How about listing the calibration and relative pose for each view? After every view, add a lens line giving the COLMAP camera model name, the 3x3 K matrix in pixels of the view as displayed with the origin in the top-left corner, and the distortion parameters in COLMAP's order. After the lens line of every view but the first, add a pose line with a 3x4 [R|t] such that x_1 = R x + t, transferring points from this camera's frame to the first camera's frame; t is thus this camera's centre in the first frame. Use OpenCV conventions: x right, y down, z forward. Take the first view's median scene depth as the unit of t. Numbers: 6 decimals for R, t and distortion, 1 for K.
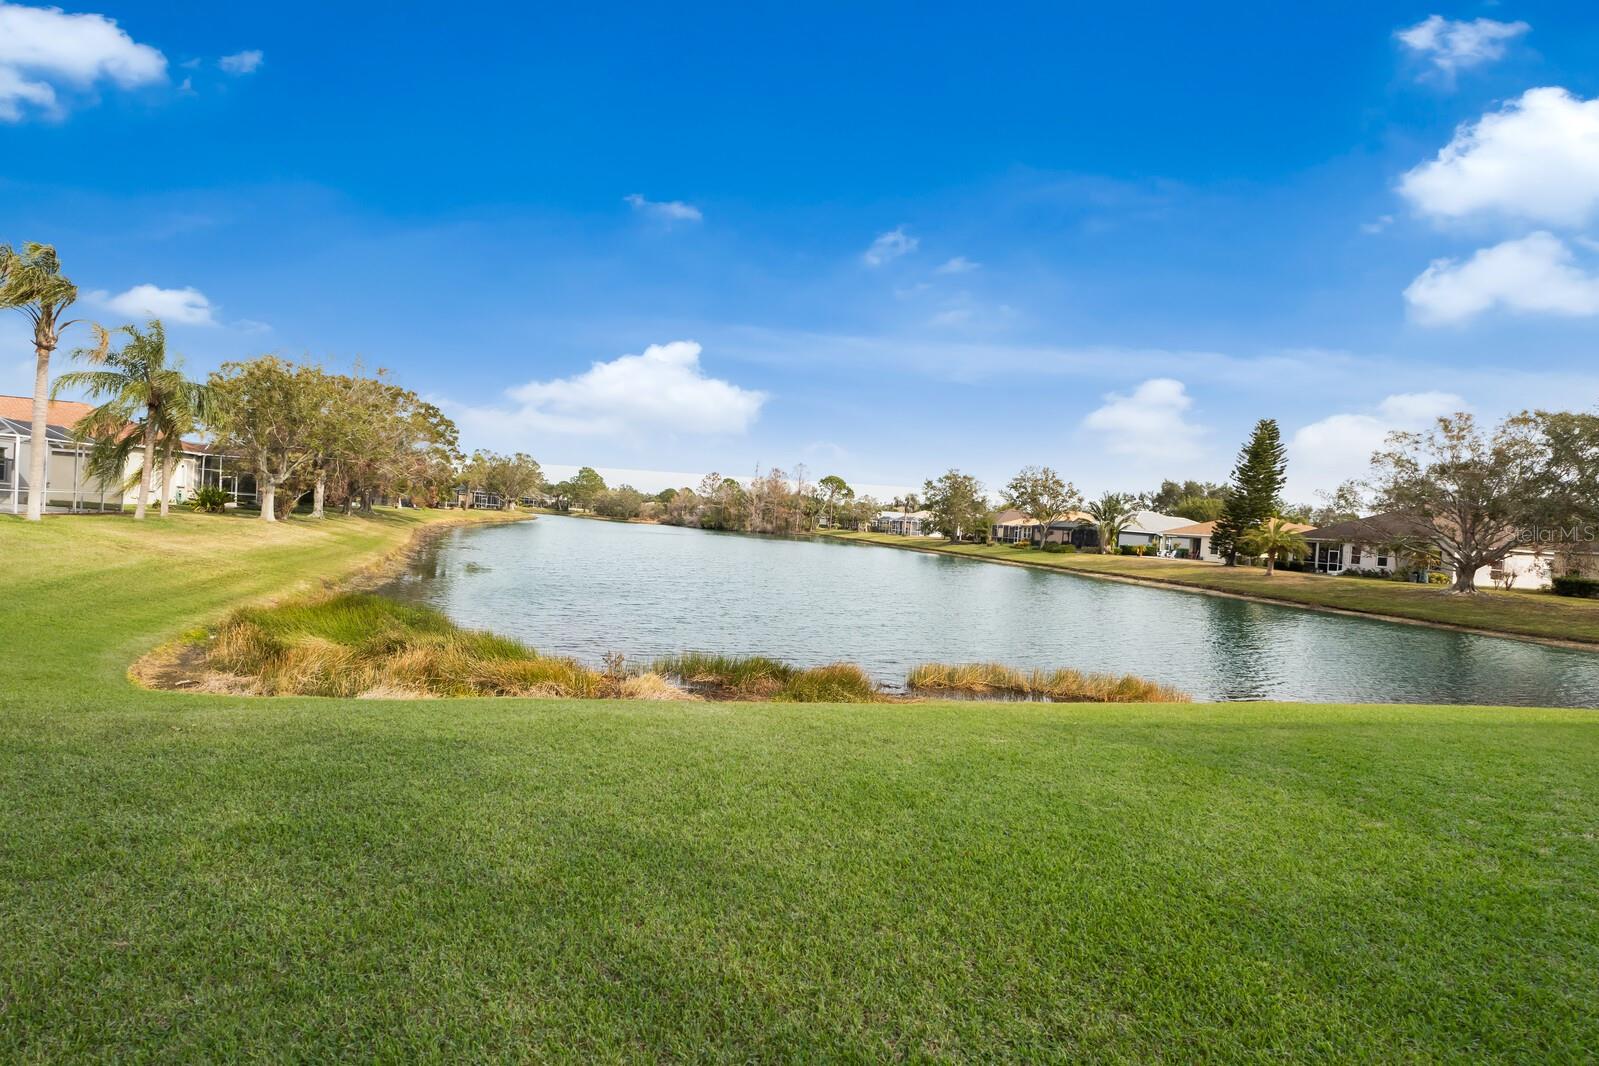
lens RADIAL K [[743.4, 0, 799.5], [0, 743.4, 533.0], [0, 0, 1]] dist [0.003465, 0.000420]
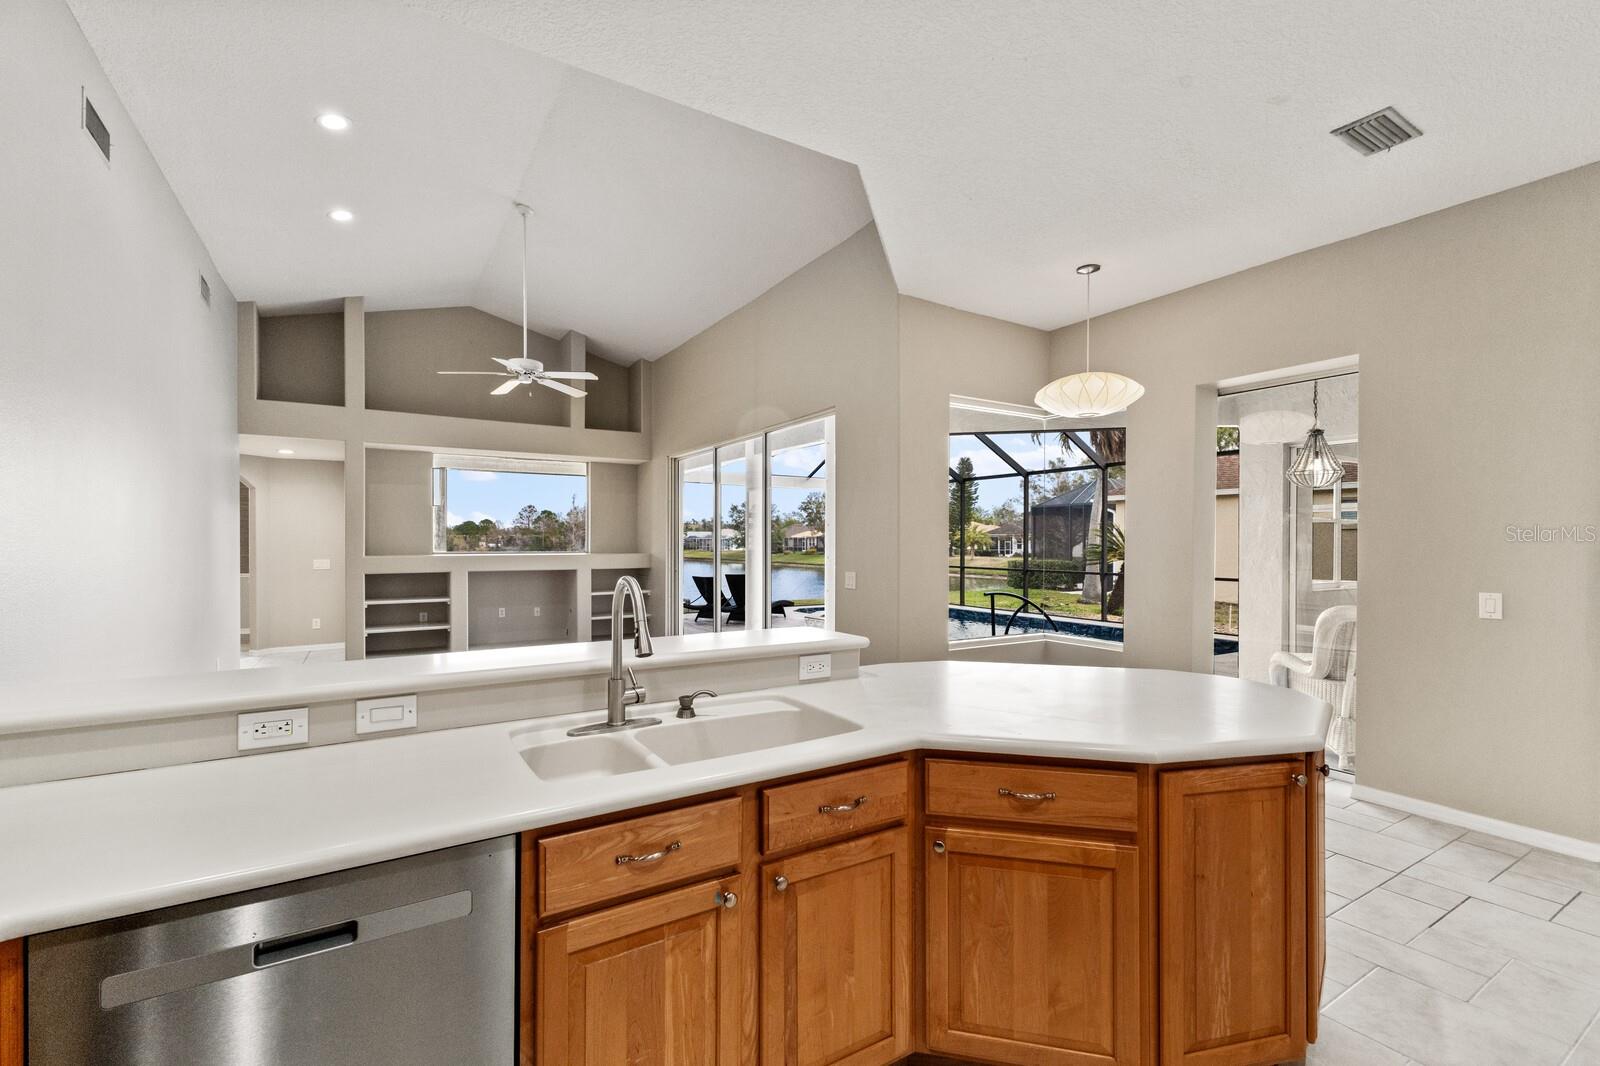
lens RADIAL K [[703.1, 0, 799.3], [0, 703.1, 543.0], [0, 0, 1]] dist [0.014743, 0.000196]
pose [[0.950697, -0.065130, 0.303206, -0.101269], [0.067335, 0.997725, 0.003187, -0.005153], [-0.302724, 0.017387, 0.952920, -0.190656]]
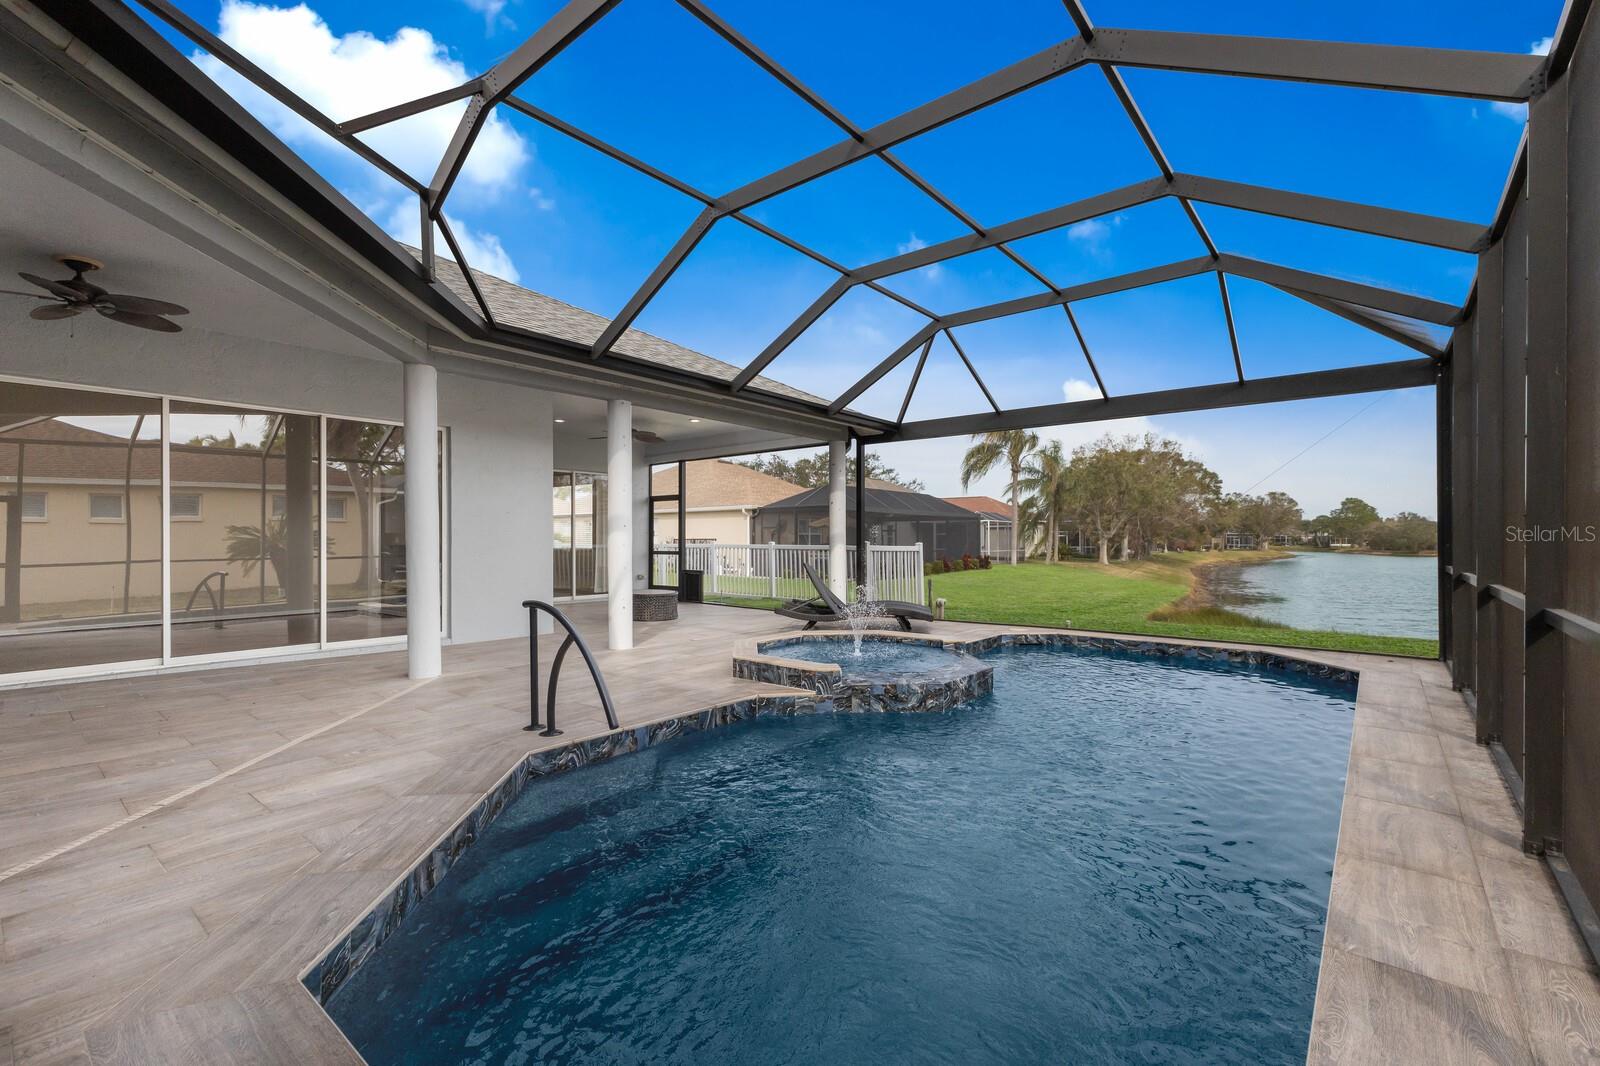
lens RADIAL K [[694.9, 0, 798.1], [0, 694.9, 537.4], [0, 0, 1]] dist [0.013364, 0.000106]
pose [[0.586529, -0.070605, -0.806845, 0.010376], [0.025162, 0.997301, -0.068980, 0.004004], [0.809537, 0.020157, 0.586722, -0.111192]]
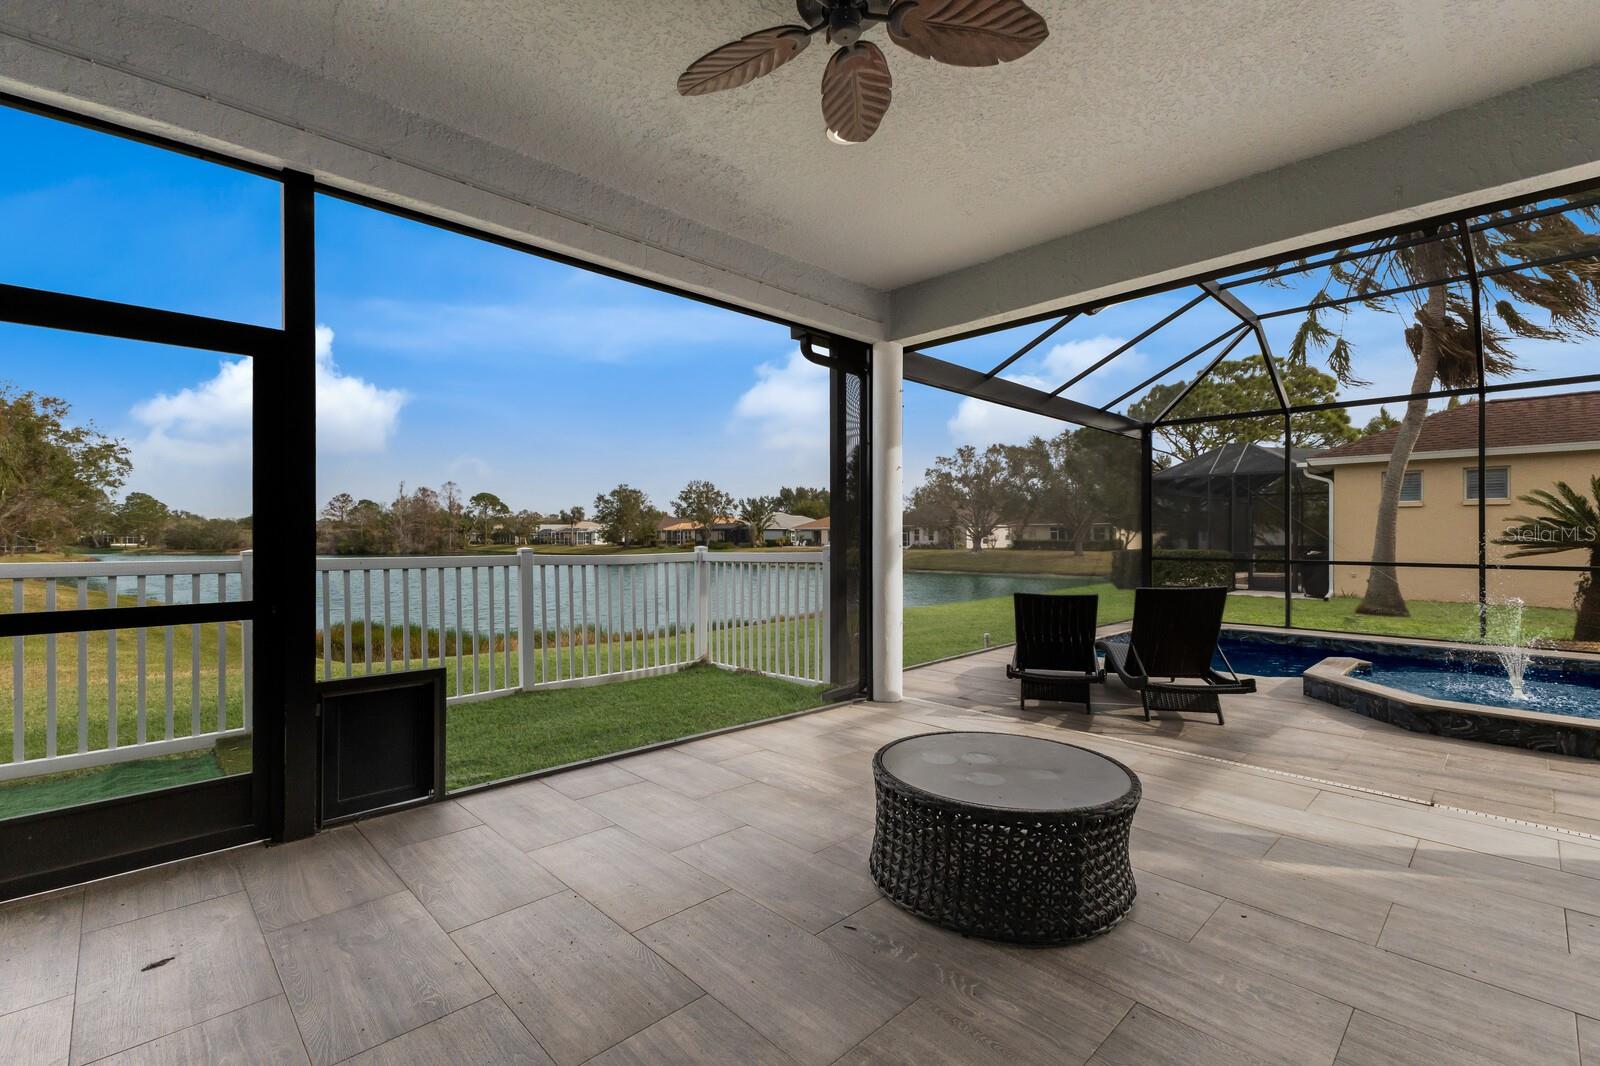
lens RADIAL K [[697.8, 0, 798.5], [0, 697.8, 545.2], [0, 0, 1]] dist [0.020332, -0.005768]
pose [[0.862887, -0.076533, 0.499568, -0.123368], [0.070755, 0.997026, 0.030530, -0.006748], [-0.500419, 0.009003, 0.865736, -0.083150]]
